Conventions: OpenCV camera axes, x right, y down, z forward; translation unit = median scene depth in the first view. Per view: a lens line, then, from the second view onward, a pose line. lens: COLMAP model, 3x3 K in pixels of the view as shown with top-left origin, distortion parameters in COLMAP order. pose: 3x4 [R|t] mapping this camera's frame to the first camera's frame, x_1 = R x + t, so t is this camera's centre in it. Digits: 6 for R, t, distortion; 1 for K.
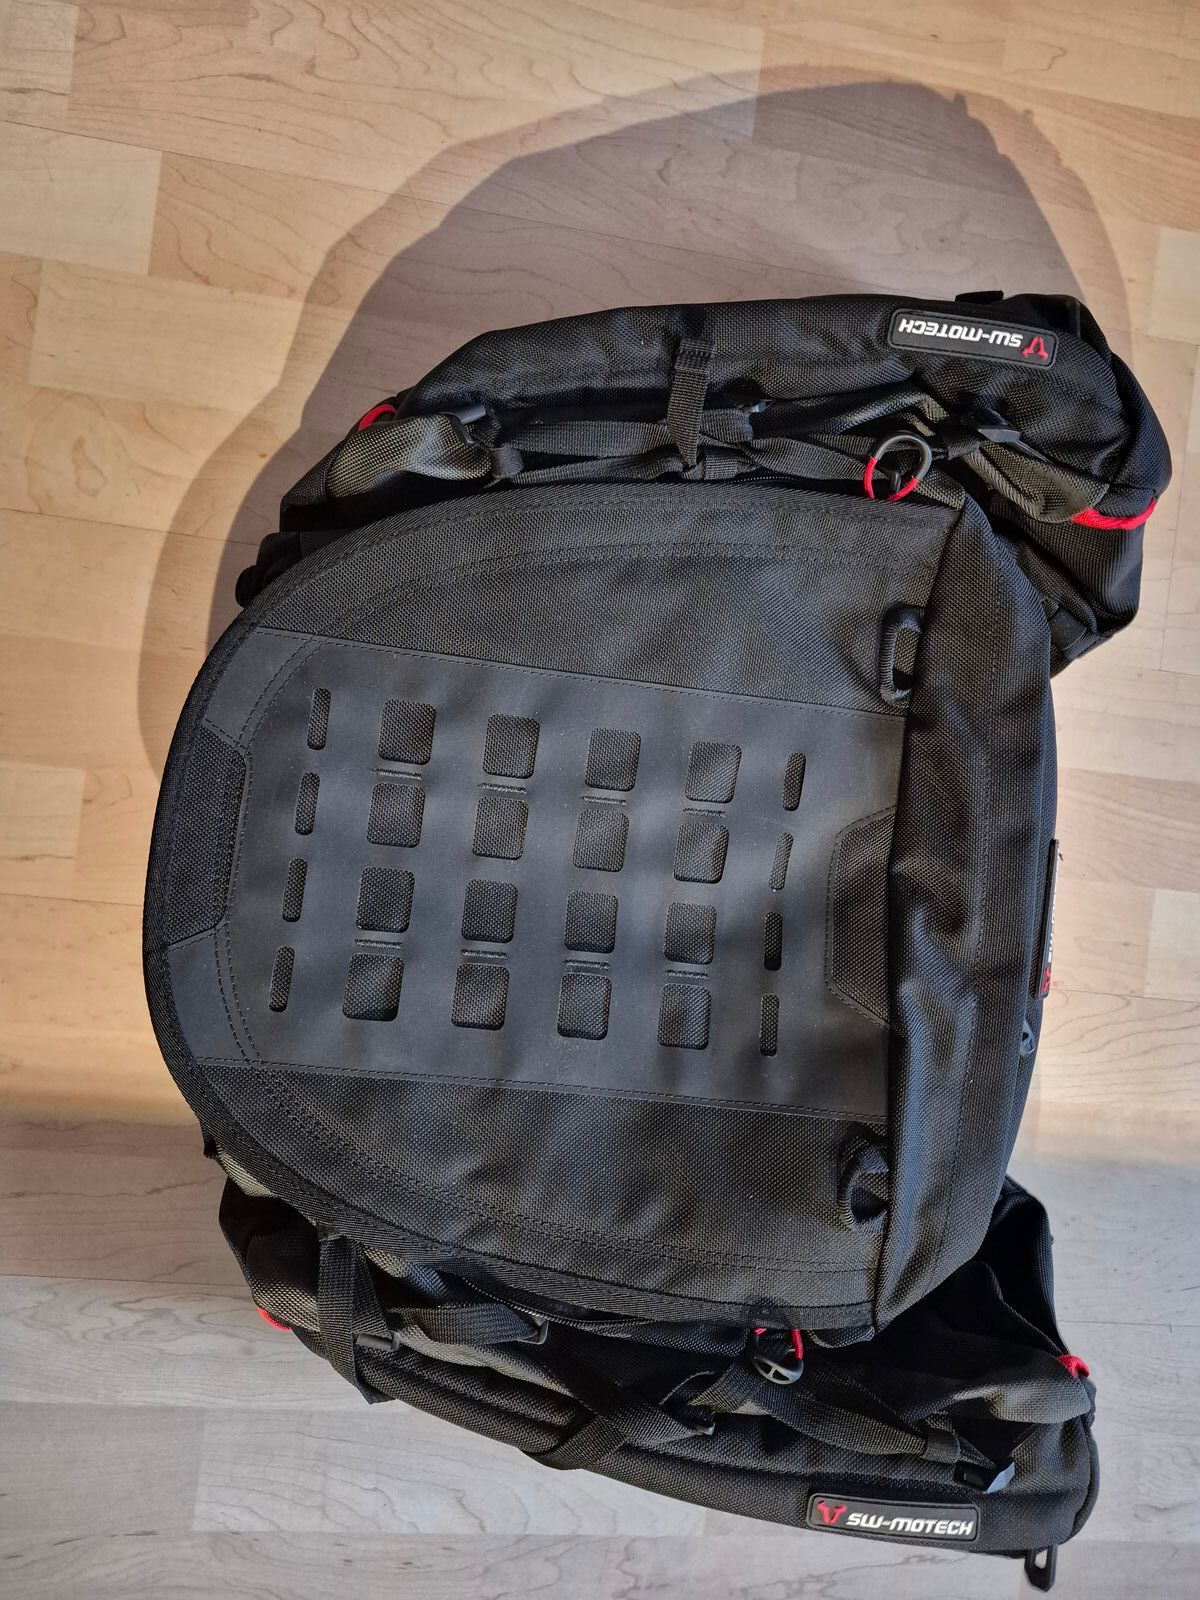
lens RADIAL K [[1108.8, 0, 600.0], [0, 1108.8, 800.0], [0, 0, 1]] dist [0.038781, -0.028159]
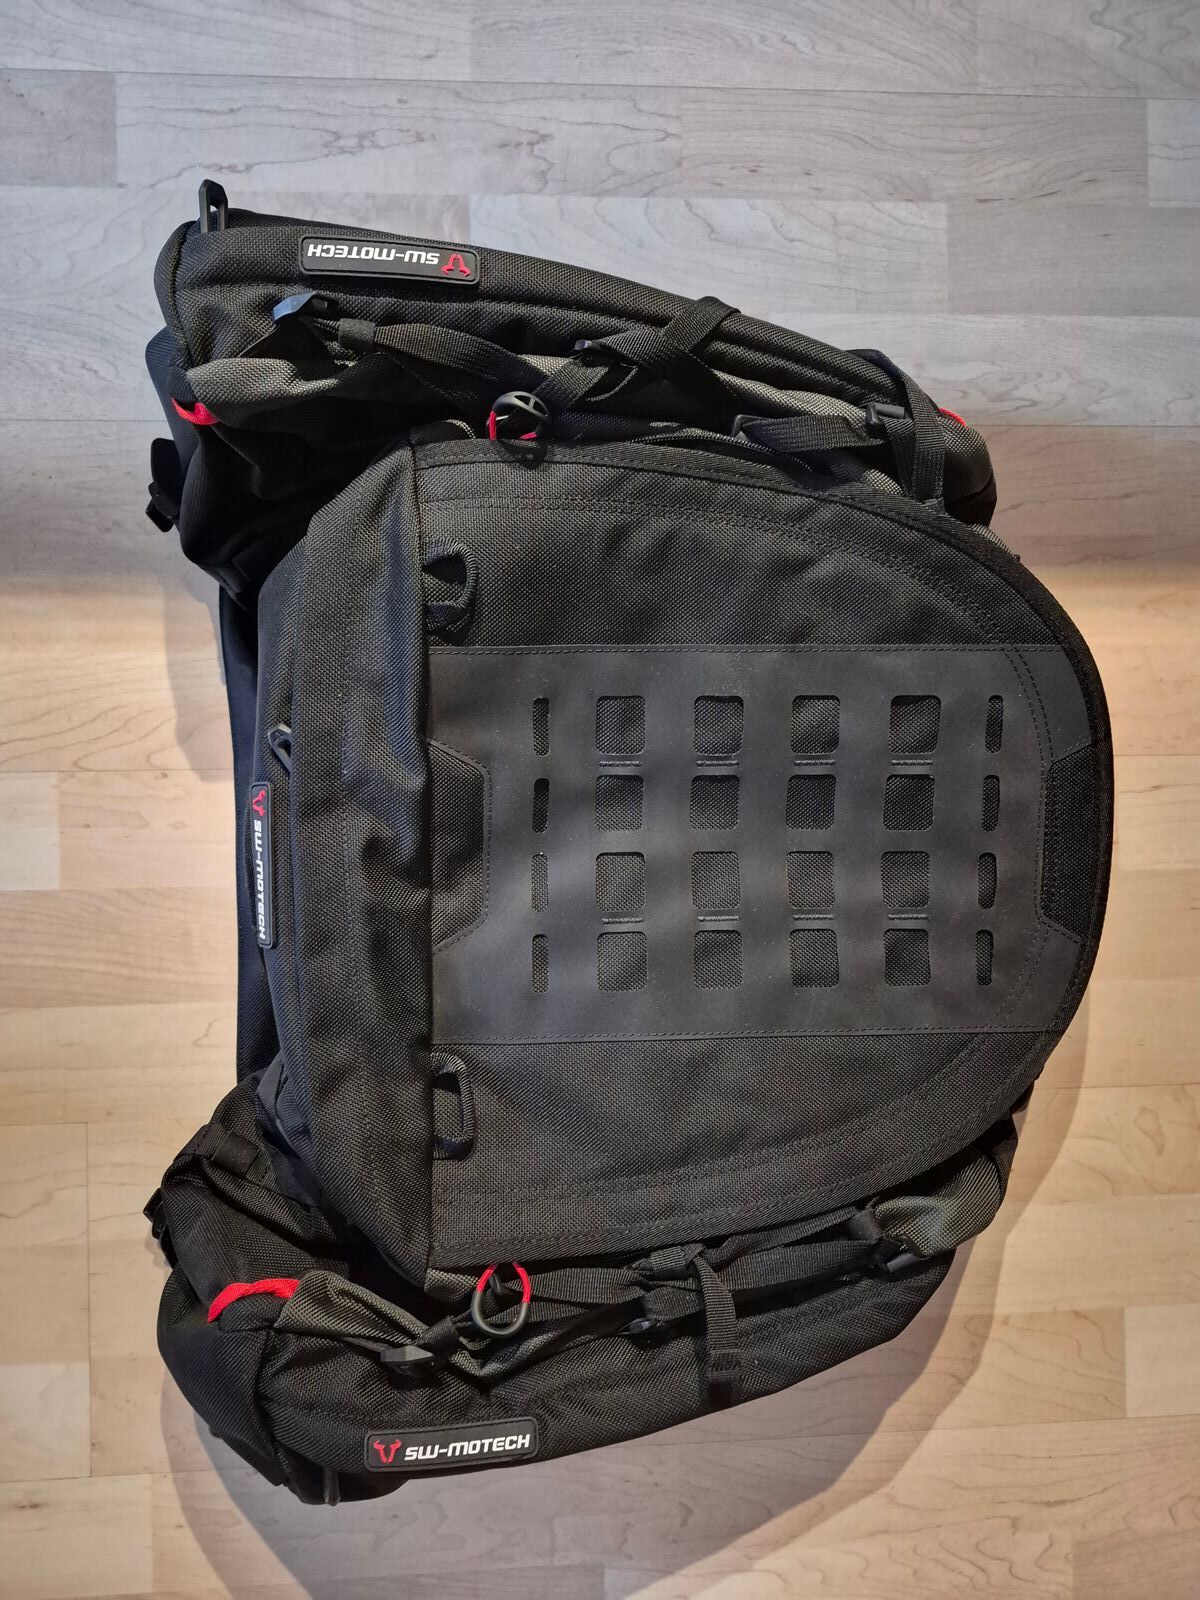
lens RADIAL K [[1108.8, 0, 600.0], [0, 1108.8, 800.0], [0, 0, 1]] dist [0.038781, -0.028159]
pose [[-0.968678, 0.126487, -0.213689, 0.328515], [-0.125664, -0.991919, -0.017491, 0.147782], [-0.214174, 0.009910, 0.976745, -0.005111]]
